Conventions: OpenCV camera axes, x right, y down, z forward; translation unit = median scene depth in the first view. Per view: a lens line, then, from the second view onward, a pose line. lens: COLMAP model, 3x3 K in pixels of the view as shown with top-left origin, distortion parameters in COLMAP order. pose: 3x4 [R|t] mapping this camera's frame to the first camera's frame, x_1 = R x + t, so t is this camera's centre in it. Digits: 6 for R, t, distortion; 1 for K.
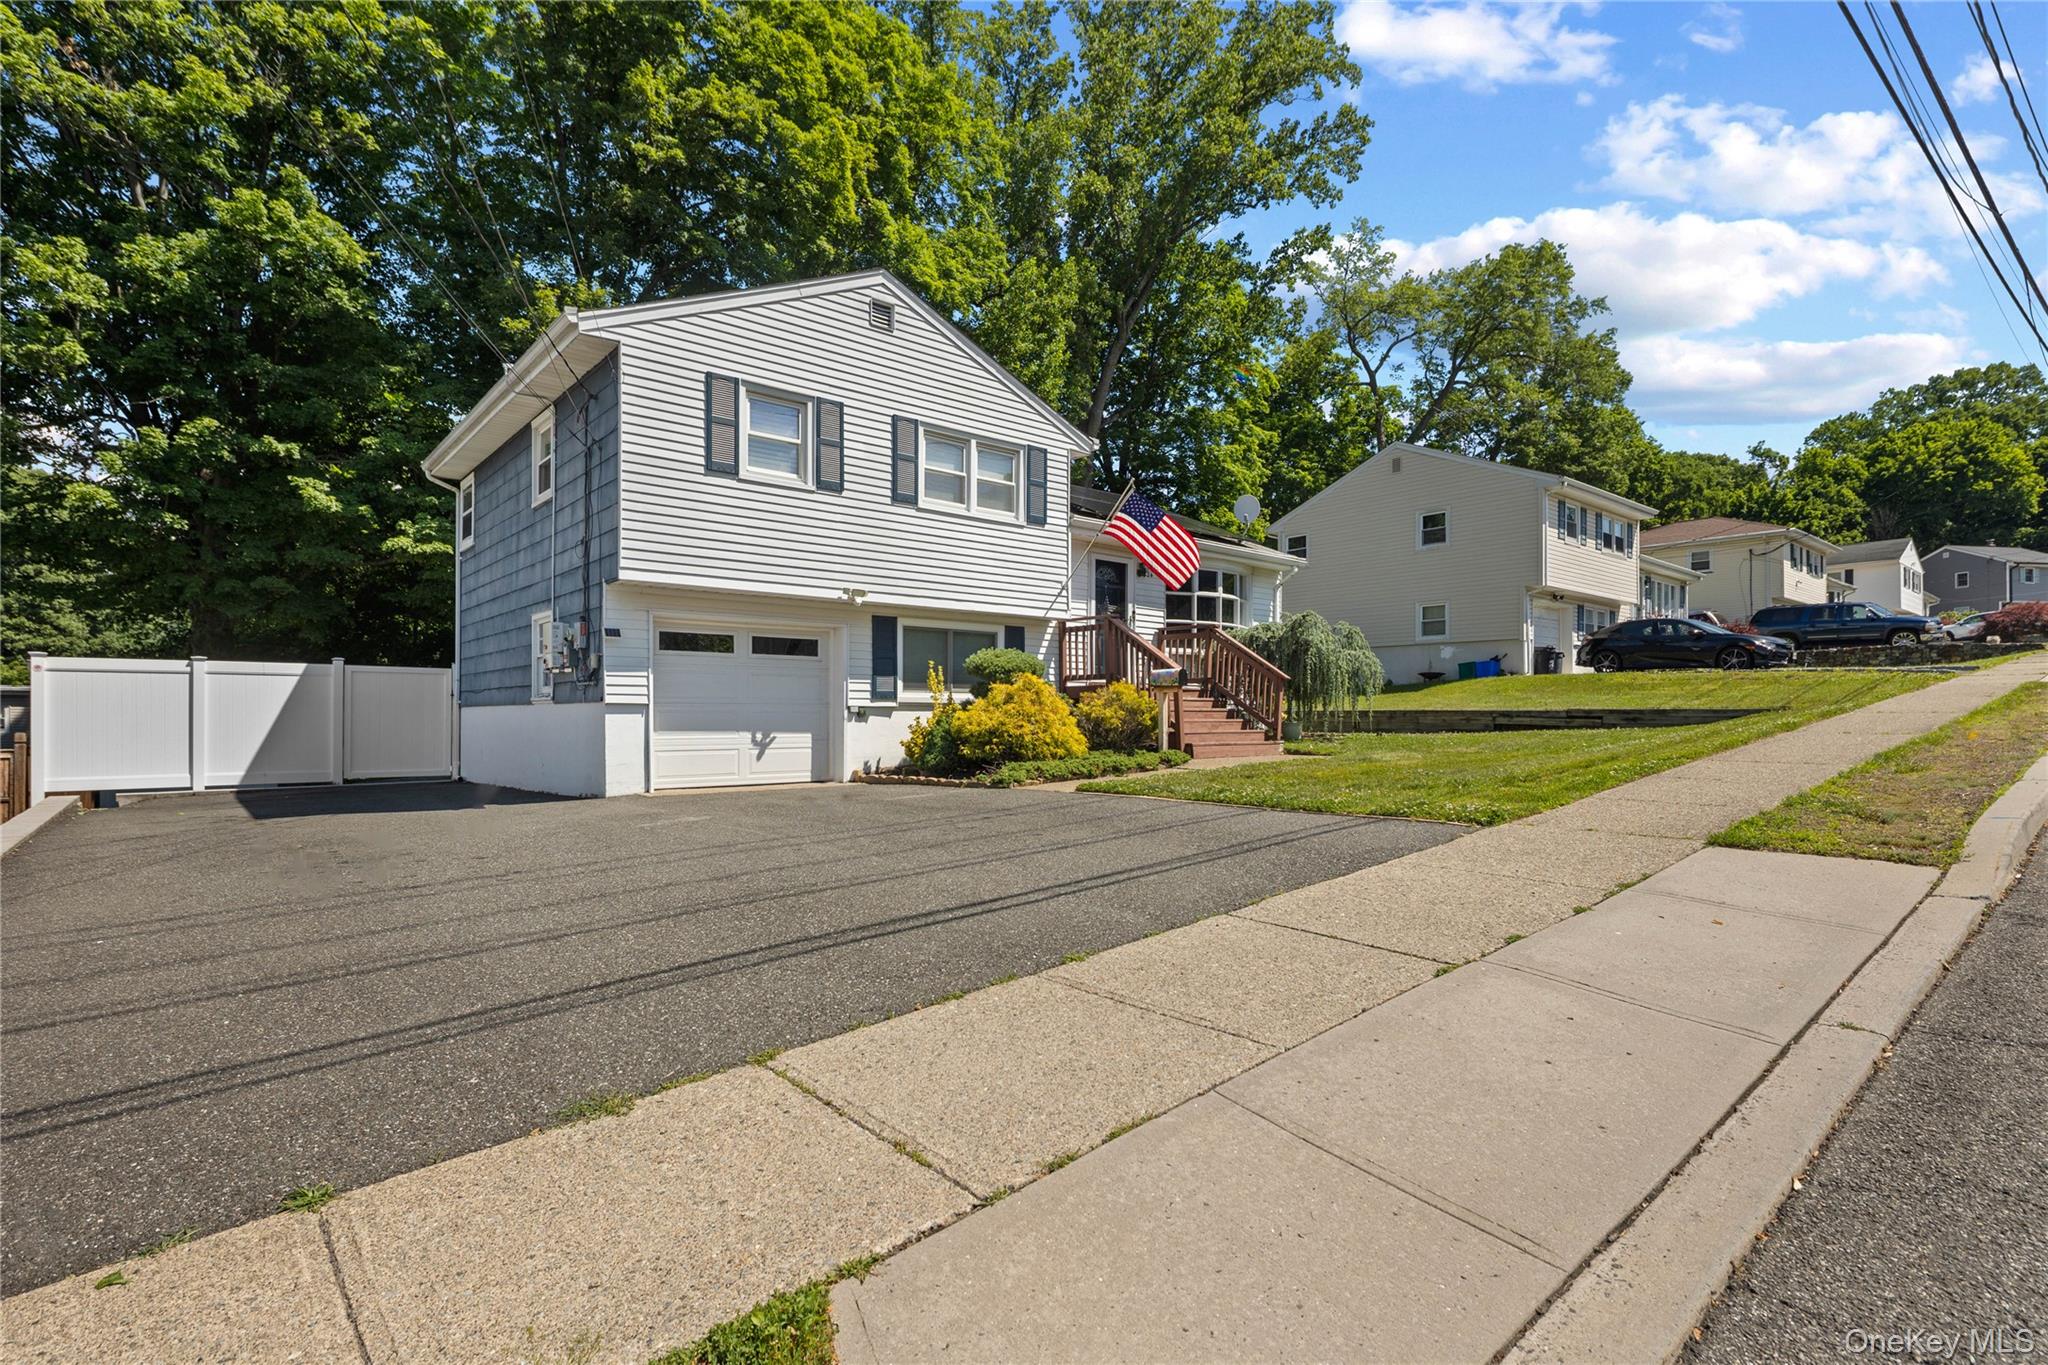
lens RADIAL K [[988.9, 0, 1015.7], [0, 988.9, 719.6], [0, 0, 1]] dist [-0.000150, -0.000262]
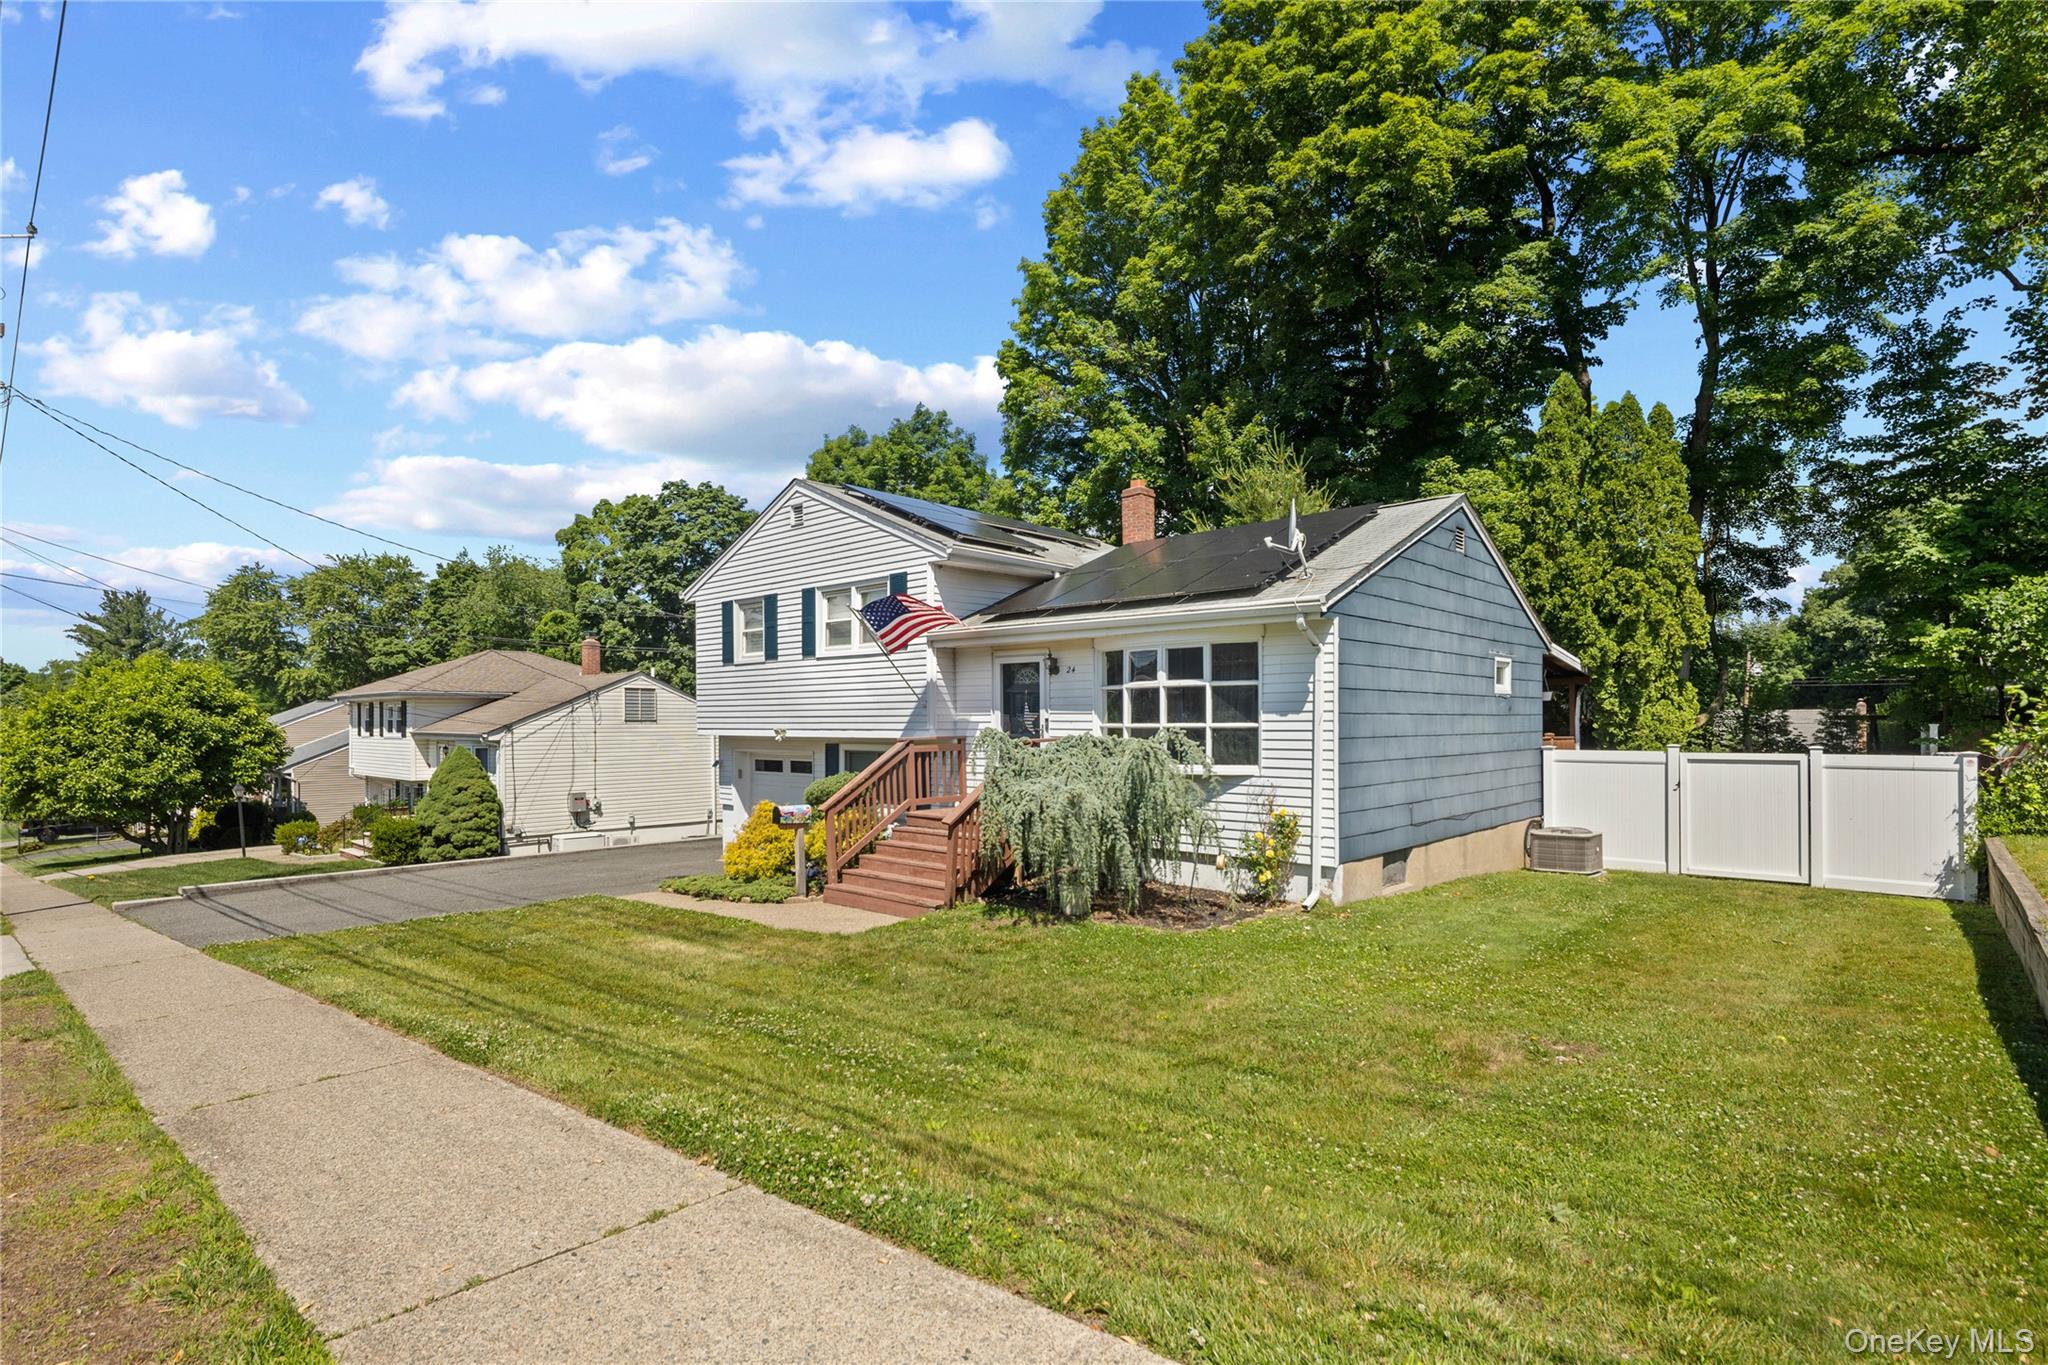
lens RADIAL K [[988.9, 0, 1015.7], [0, 988.9, 719.6], [0, 0, 1]] dist [-0.000150, -0.000262]
pose [[0.125660, -0.001844, -0.992072, 1.153358], [0.003057, 0.999994, -0.001472, -0.133704], [0.992069, -0.002847, 0.125665, 1.085140]]
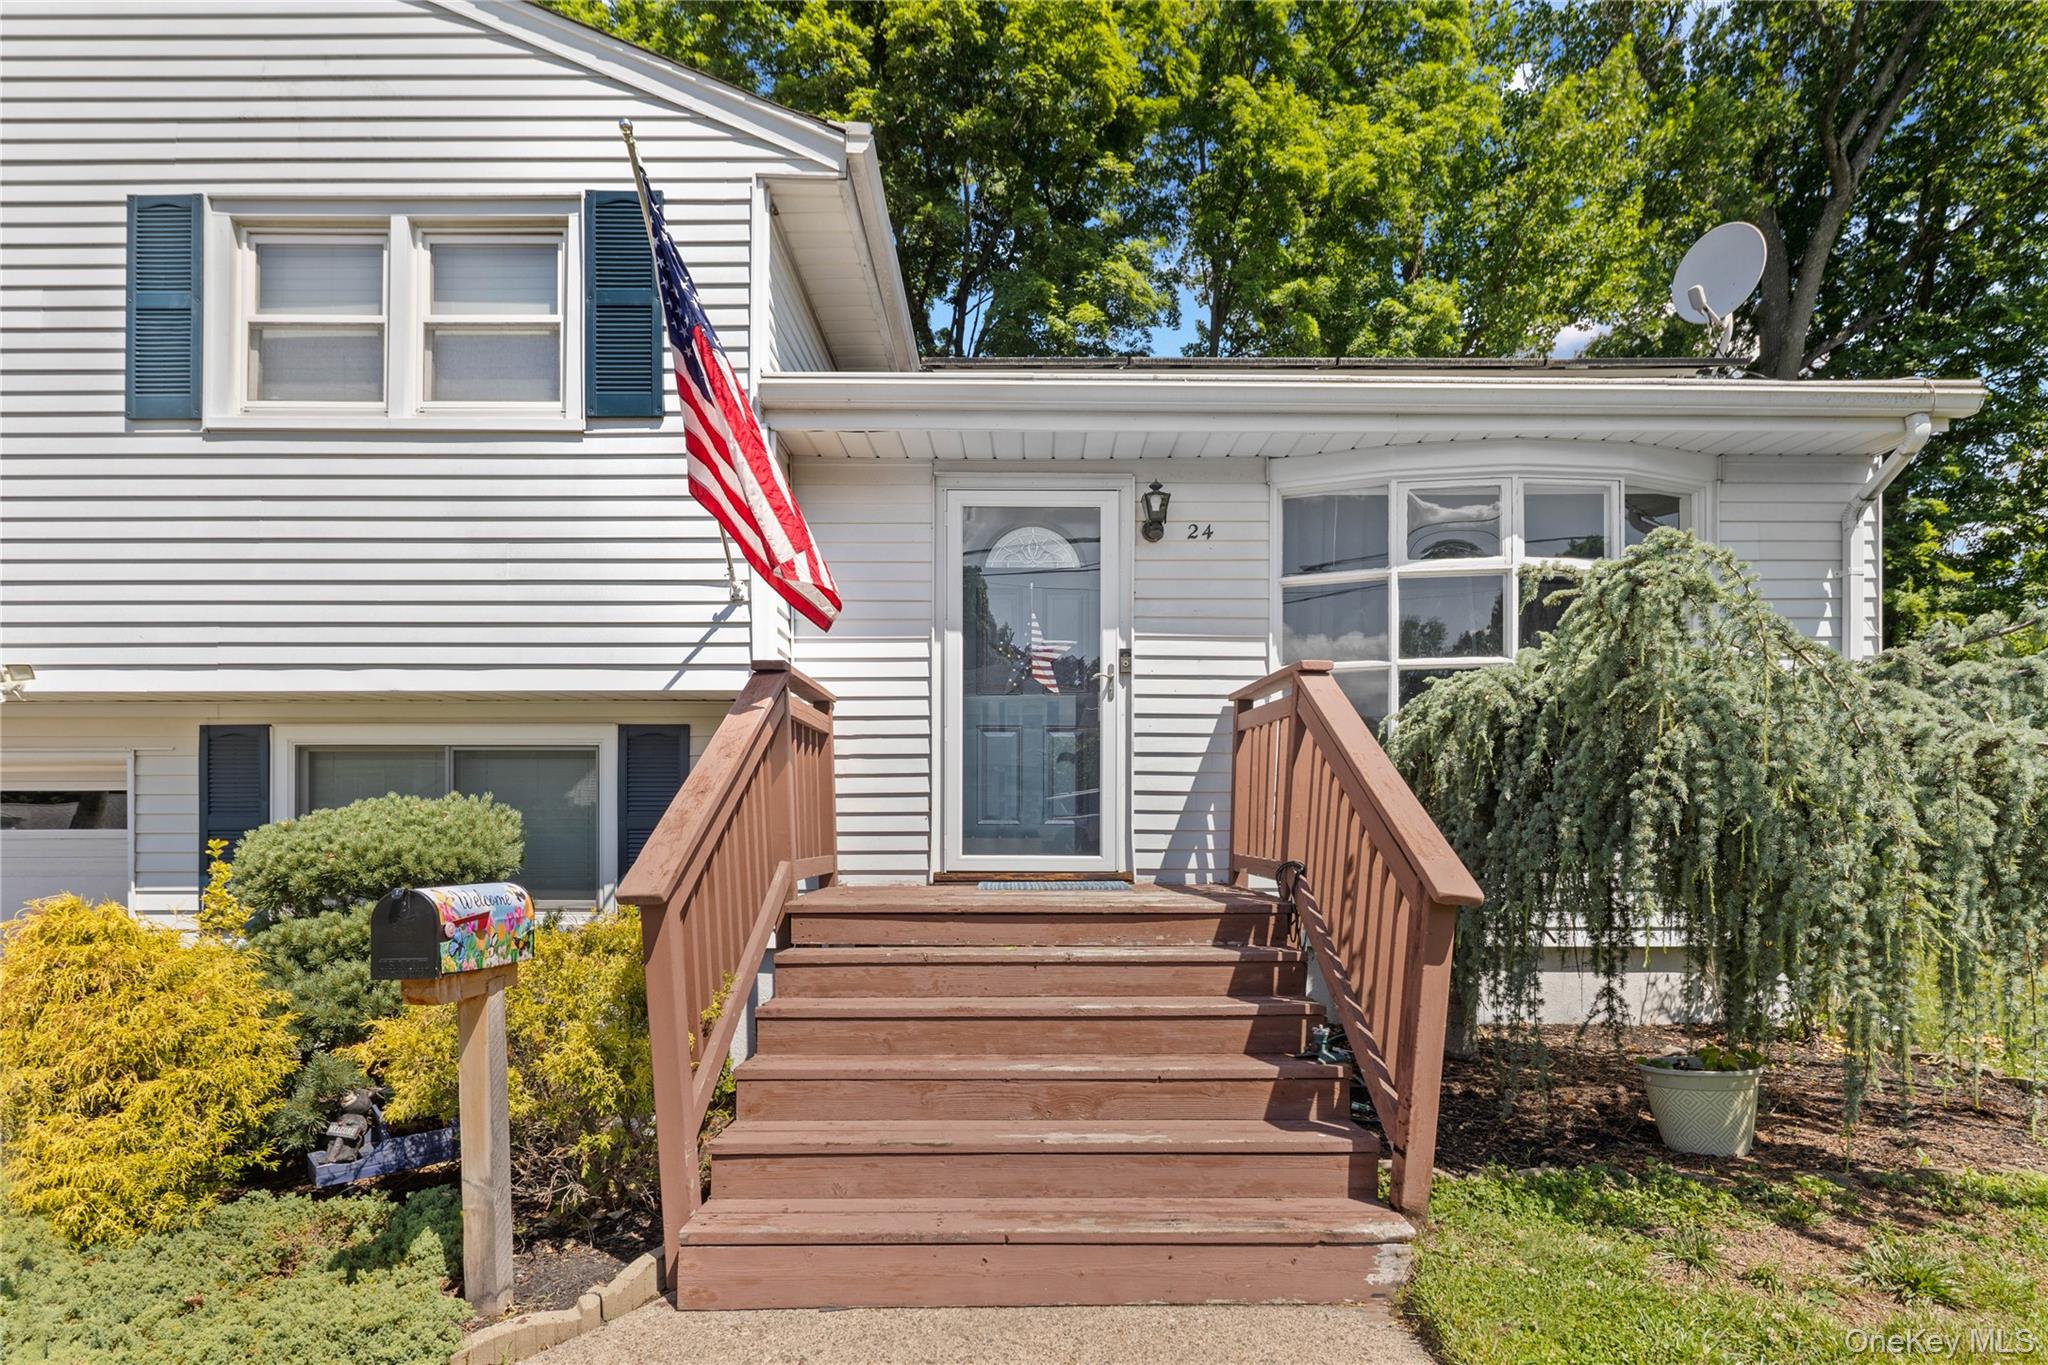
lens RADIAL K [[991.1, 0, 1023.3], [0, 991.1, 825.7], [0, 0, 1]] dist [-0.000906, -0.001744]
pose [[0.769687, -0.005052, -0.638402, 0.376161], [0.000074, 0.999969, -0.007824, -0.060672], [0.638422, 0.005975, 0.769664, 0.905250]]
